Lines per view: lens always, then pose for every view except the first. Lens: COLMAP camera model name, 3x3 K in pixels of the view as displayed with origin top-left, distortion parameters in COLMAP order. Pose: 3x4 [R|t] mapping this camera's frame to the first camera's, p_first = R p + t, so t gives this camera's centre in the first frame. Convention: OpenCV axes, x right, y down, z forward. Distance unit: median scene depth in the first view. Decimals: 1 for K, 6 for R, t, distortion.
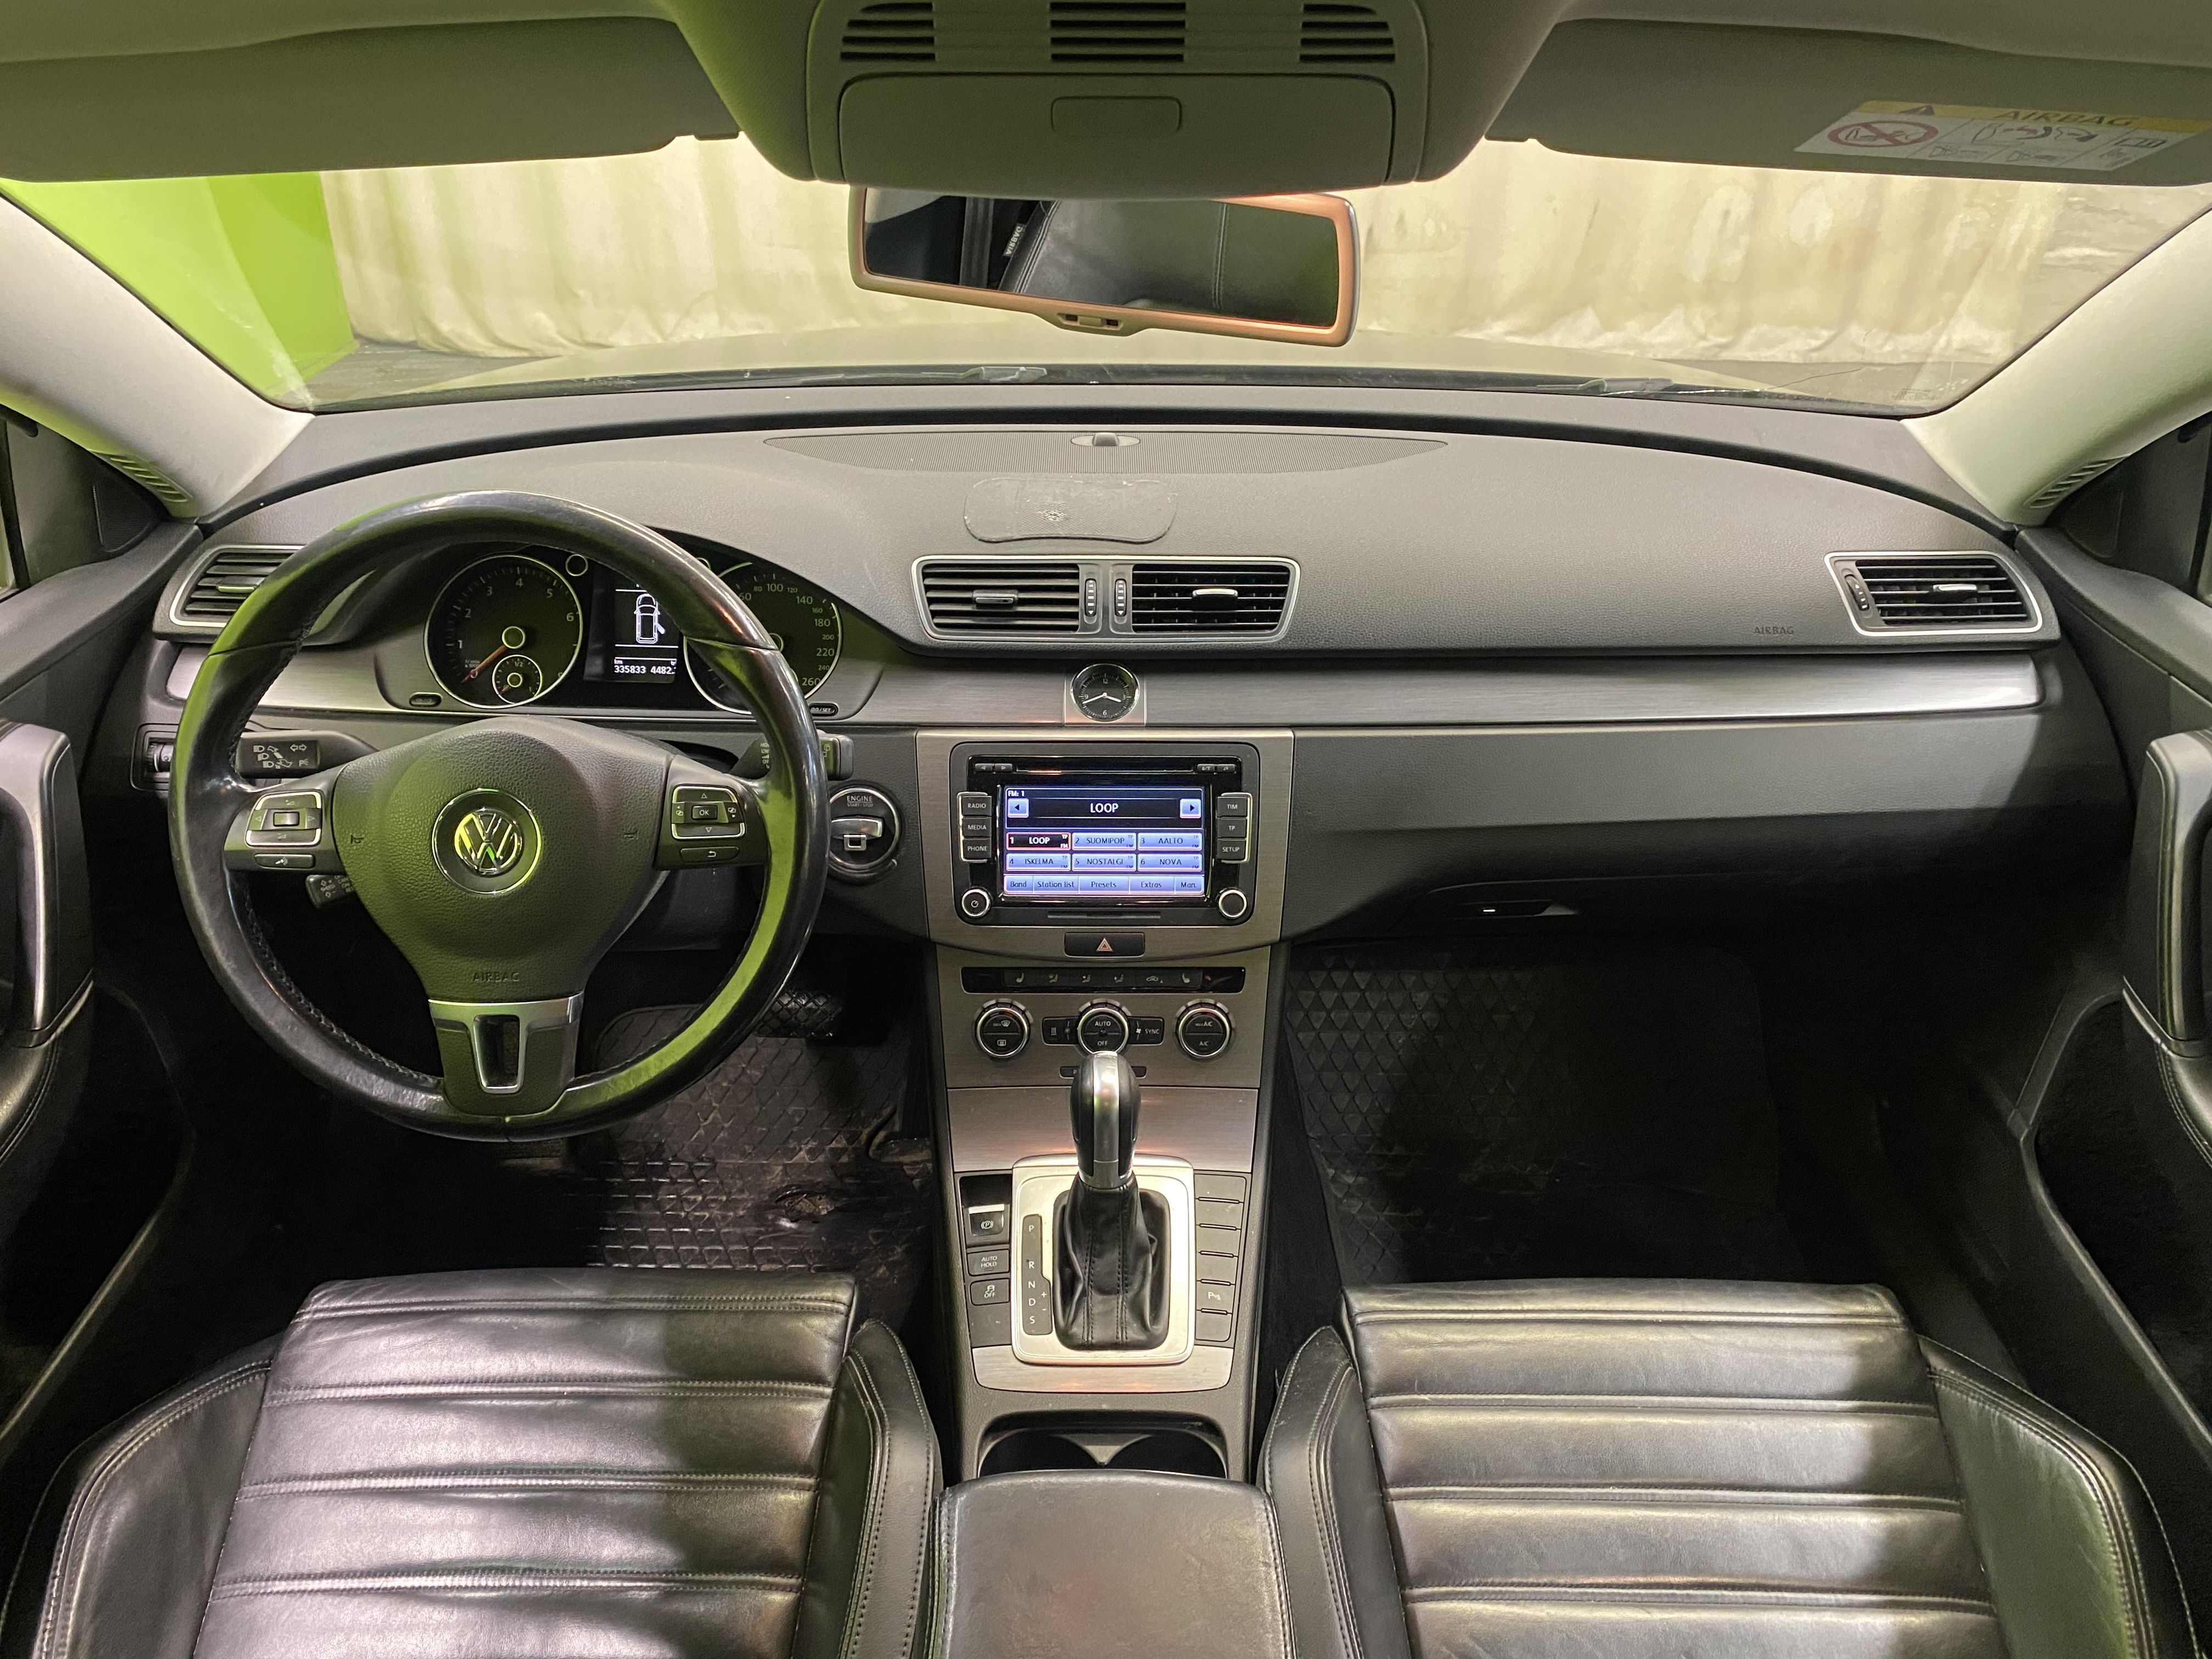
lens RADIAL K [[1625.8, 0, 1102.0], [0, 1625.8, 862.4], [0, 0, 1]] dist [0.071952, -0.173721]
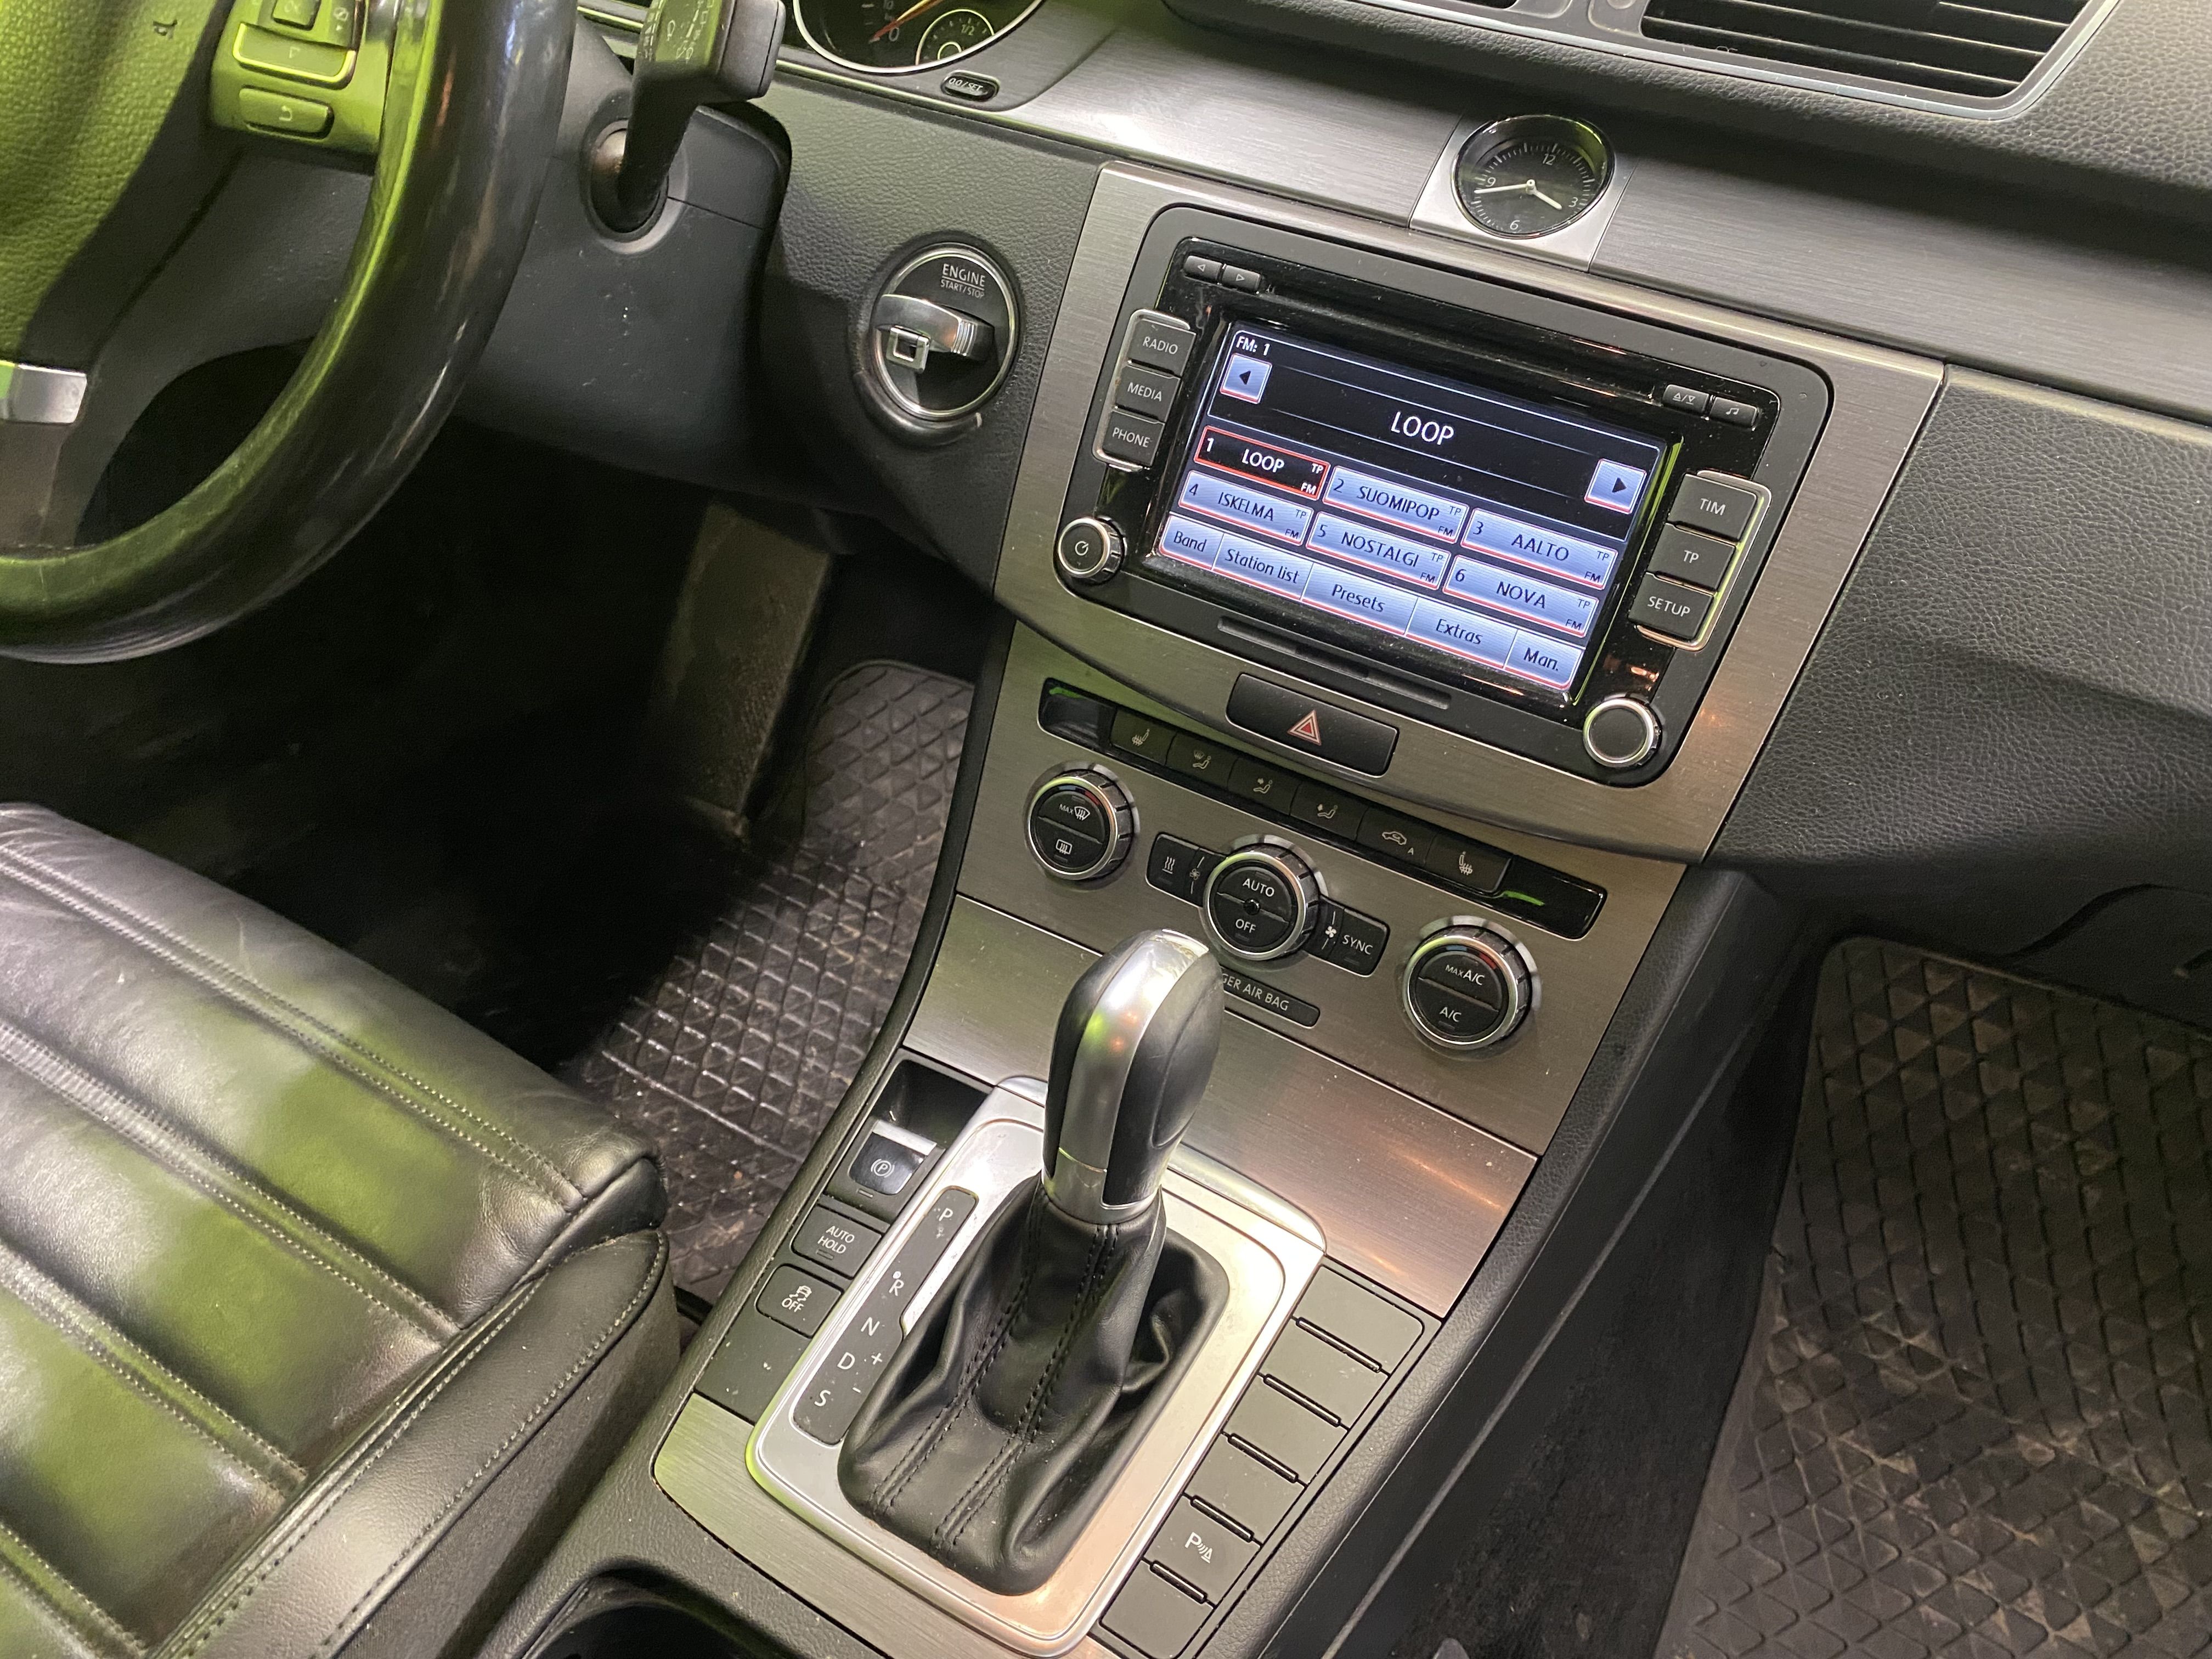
lens RADIAL K [[1625.8, 0, 1102.0], [0, 1625.8, 862.4], [0, 0, 1]] dist [0.071952, -0.173721]
pose [[0.851282, 0.365866, -0.376114, 0.136105], [-0.321558, 0.930191, 0.177045, 0.024535], [0.414633, -0.029773, 0.909502, 0.561570]]
